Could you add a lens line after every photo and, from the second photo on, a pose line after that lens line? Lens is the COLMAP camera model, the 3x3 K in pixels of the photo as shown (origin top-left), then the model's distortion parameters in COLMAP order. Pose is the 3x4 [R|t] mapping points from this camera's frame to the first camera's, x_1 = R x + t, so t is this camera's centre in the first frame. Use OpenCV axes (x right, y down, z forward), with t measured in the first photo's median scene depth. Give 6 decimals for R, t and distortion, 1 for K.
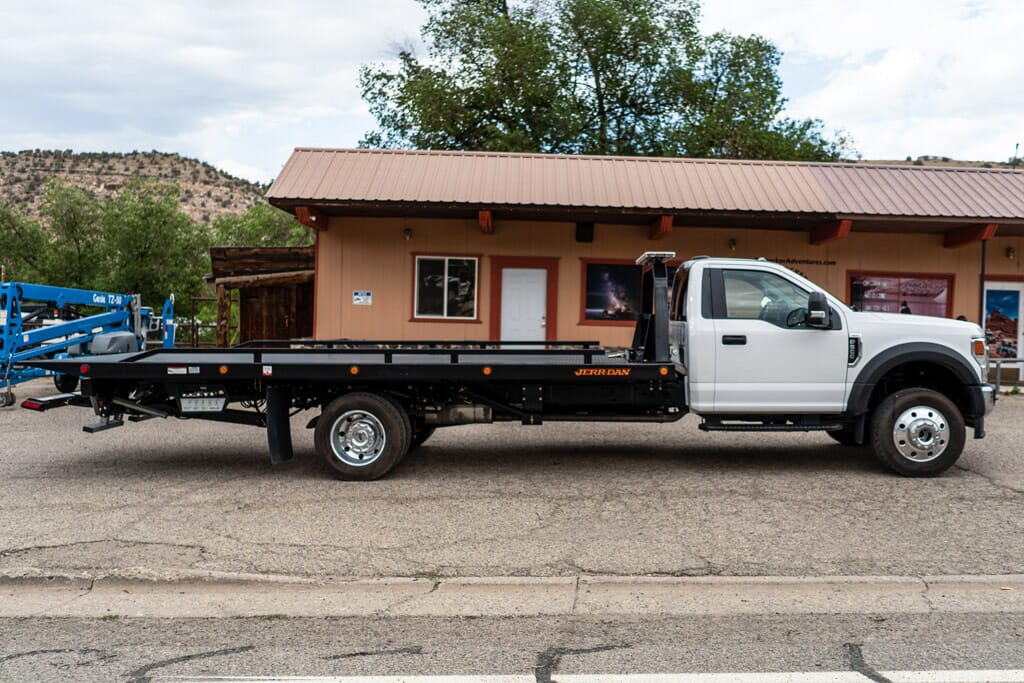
lens RADIAL K [[772.0, 0, 512.0], [0, 772.0, 341.5], [0, 0, 1]] dist [-0.001171, -0.000646]
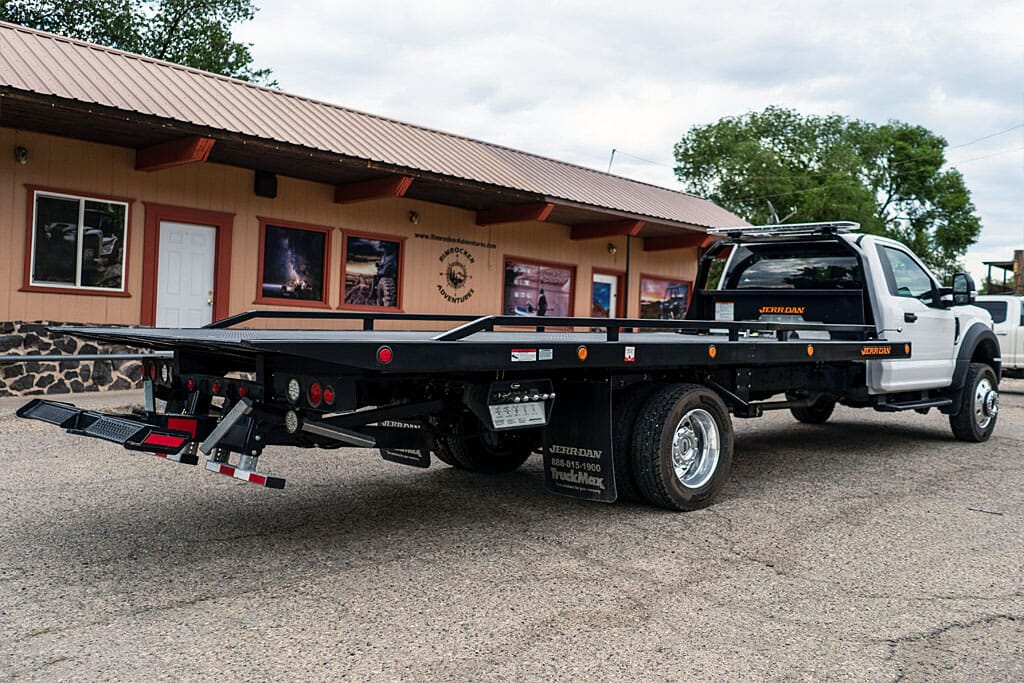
lens RADIAL K [[869.3, 0, 512.0], [0, 869.3, 341.5], [0, 0, 1]] dist [-0.010663, -0.007022]
pose [[0.745653, -0.002312, 0.666330, -0.303895], [-0.004489, 0.999954, 0.008493, 0.007702], [-0.666319, -0.009324, 0.745608, 0.187007]]
